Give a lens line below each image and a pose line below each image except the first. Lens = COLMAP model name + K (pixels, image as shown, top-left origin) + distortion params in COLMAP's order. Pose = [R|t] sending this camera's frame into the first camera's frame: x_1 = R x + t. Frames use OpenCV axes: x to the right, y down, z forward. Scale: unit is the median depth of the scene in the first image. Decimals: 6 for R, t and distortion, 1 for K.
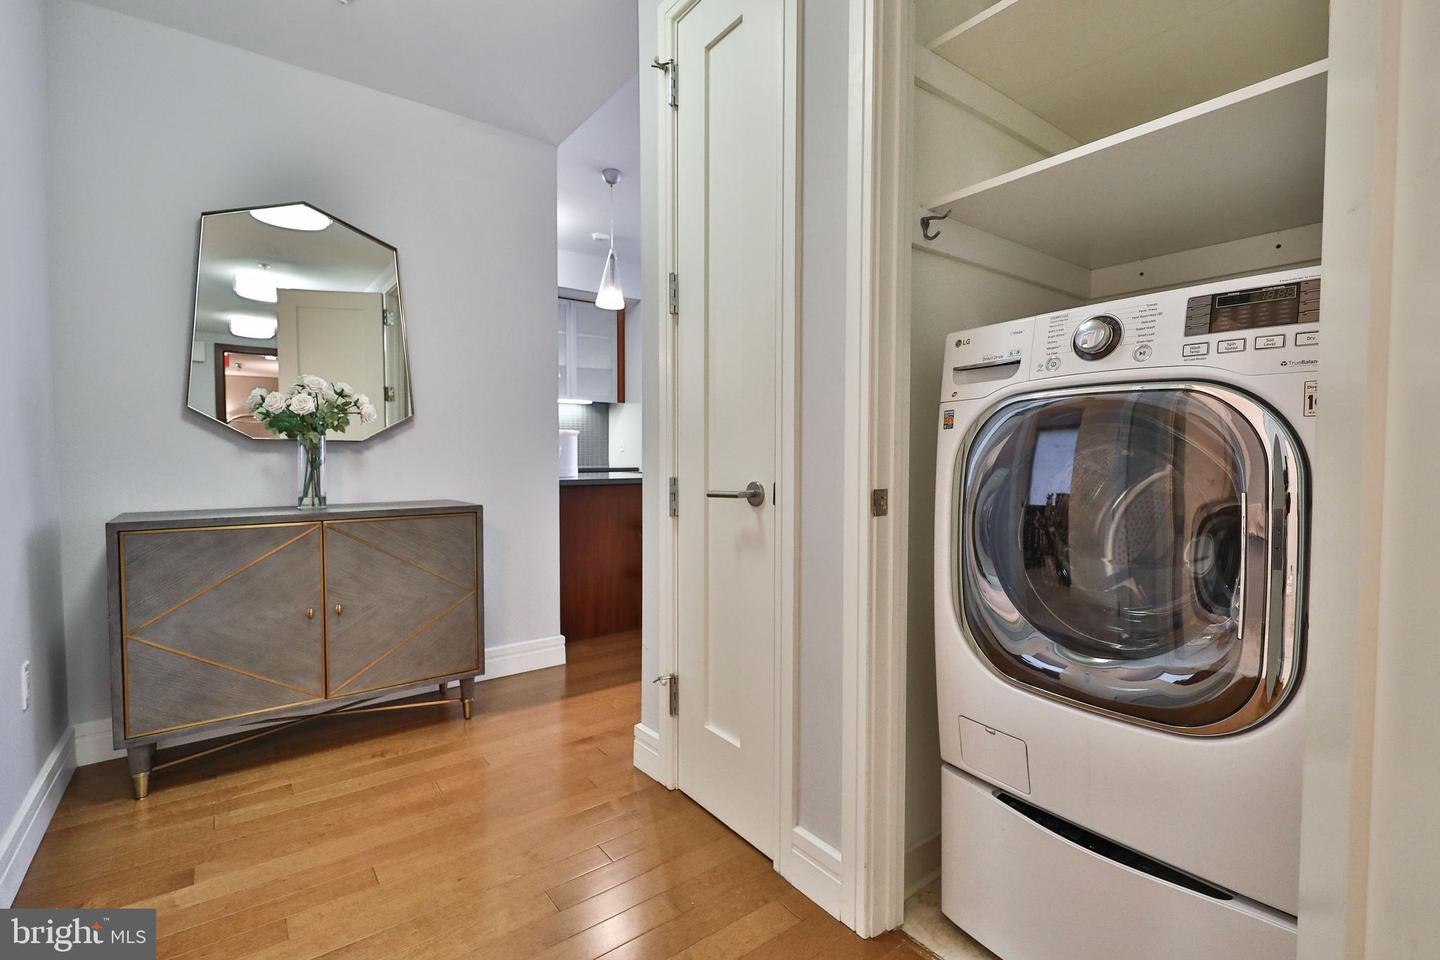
lens RADIAL K [[649.2, 0, 720.0], [0, 649.2, 480.0], [0, 0, 1]] dist [0.003971, 0.000607]
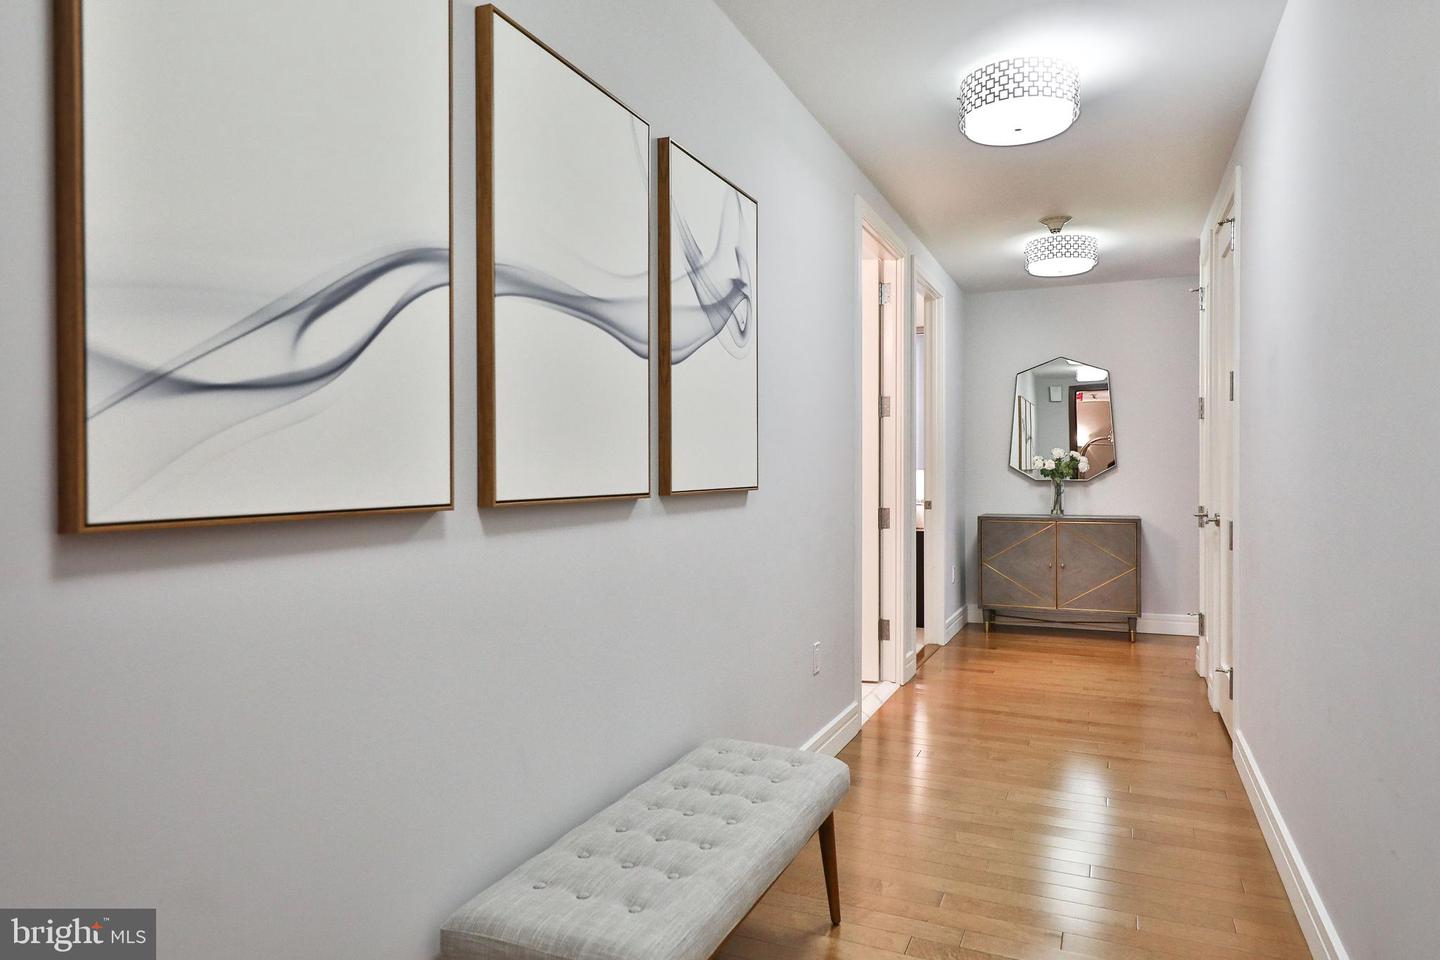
lens RADIAL K [[839.8, 0, 693.9], [0, 839.8, 465.2], [0, 0, 1]] dist [0.006040, 0.002663]
pose [[0.434651, -0.006605, -0.900575, 1.207399], [-0.030104, 0.999308, -0.021858, -0.020990], [0.900096, 0.036612, 0.434152, -1.121412]]
